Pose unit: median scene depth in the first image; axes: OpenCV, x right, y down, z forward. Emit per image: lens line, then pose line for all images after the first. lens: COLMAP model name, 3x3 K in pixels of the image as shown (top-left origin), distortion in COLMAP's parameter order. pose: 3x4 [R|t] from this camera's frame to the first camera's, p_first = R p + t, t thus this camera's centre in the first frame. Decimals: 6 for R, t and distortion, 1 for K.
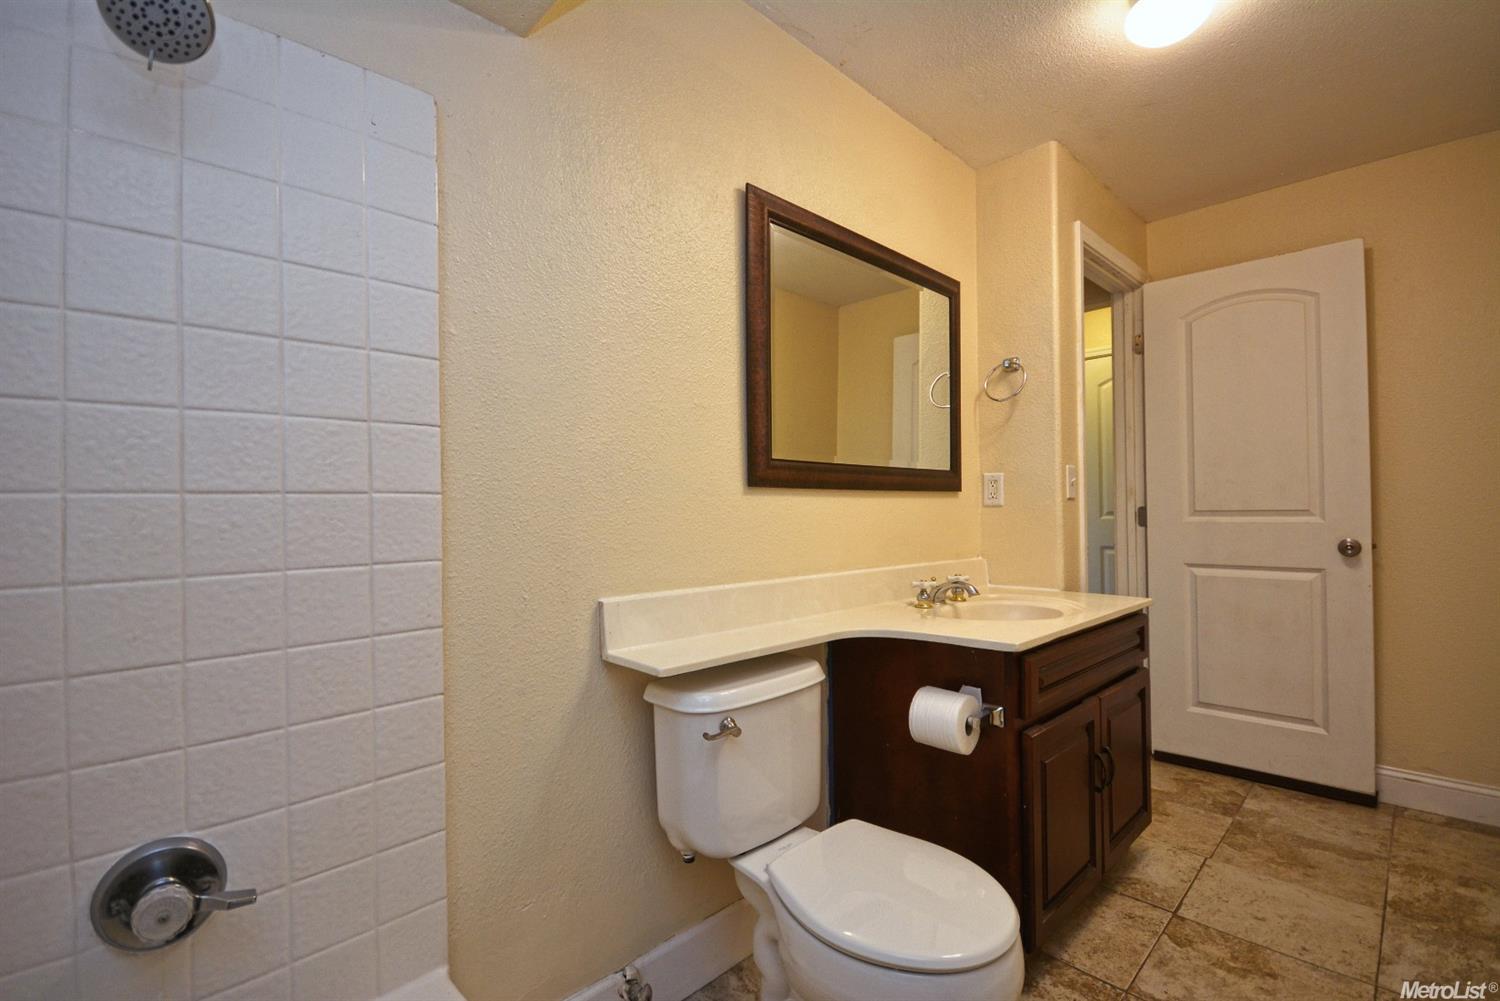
lens RADIAL K [[661.4, 0, 745.8], [0, 661.4, 503.1], [0, 0, 1]] dist [0.001109, -0.001183]
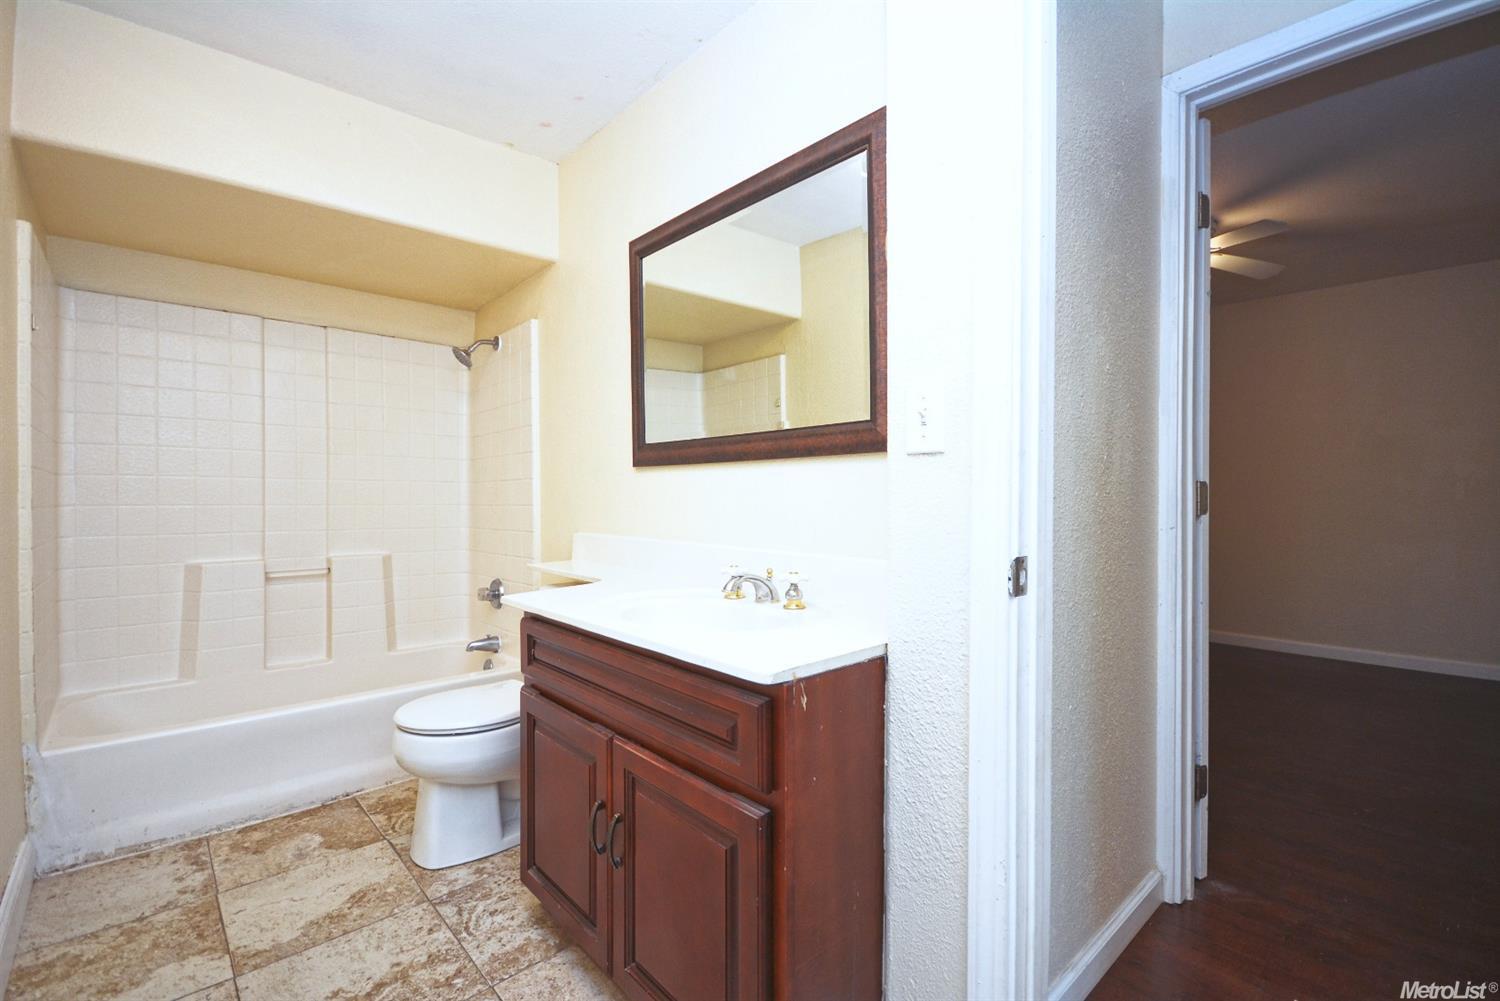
lens RADIAL K [[661.4, 0, 745.8], [0, 661.4, 503.1], [0, 0, 1]] dist [0.001109, -0.001183]
pose [[-0.036758, 0.026732, -0.998967, 1.314768], [0.016508, 0.999522, 0.026139, 0.017246], [0.999188, -0.015531, -0.037181, 1.239204]]
